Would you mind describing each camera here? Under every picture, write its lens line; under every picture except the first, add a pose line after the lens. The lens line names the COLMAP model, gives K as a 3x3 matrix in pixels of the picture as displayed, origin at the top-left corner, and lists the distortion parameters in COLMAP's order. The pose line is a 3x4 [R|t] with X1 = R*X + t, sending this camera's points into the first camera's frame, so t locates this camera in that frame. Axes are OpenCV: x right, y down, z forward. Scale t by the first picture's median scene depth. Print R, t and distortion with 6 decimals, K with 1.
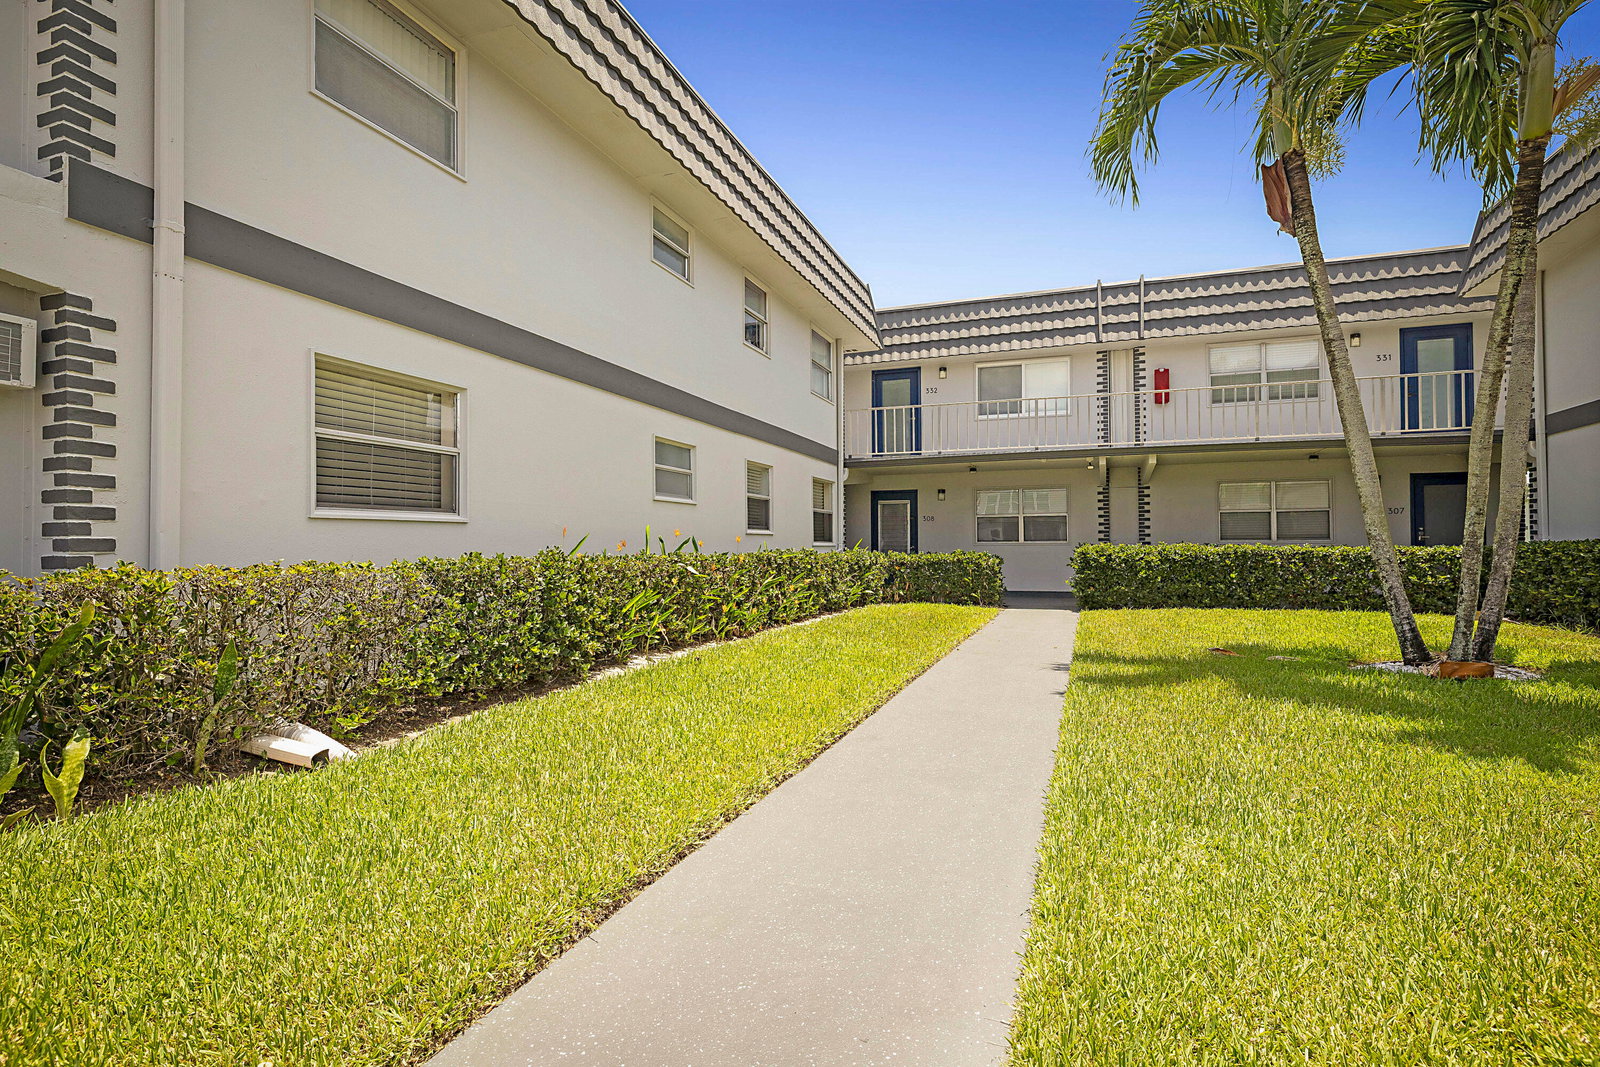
lens RADIAL K [[800.7, 0, 802.2], [0, 800.7, 533.2], [0, 0, 1]] dist [-0.004822, 0.003066]
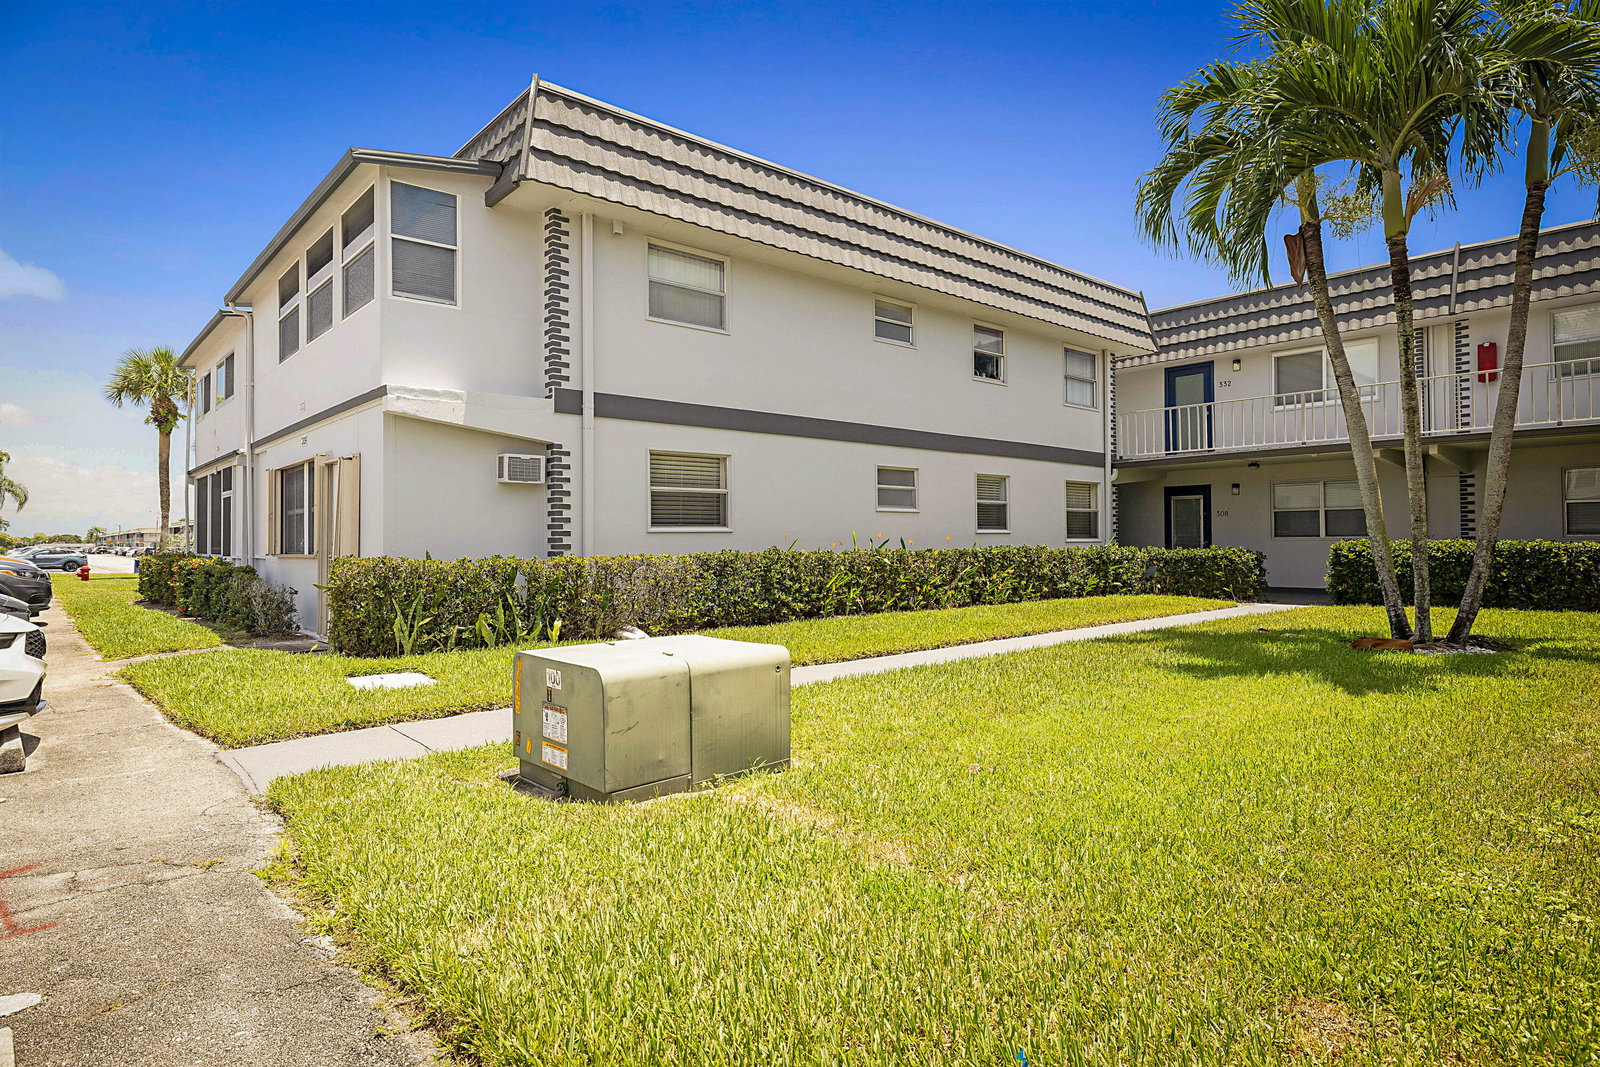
lens RADIAL K [[895.3, 0, 790.4], [0, 895.3, 529.5], [0, 0, 1]] dist [0.006327, 0.000437]
pose [[0.873173, -0.006860, -0.487362, 0.308157], [0.010762, 0.999929, 0.005208, -0.013115], [0.487291, -0.009792, 0.873184, -0.307643]]
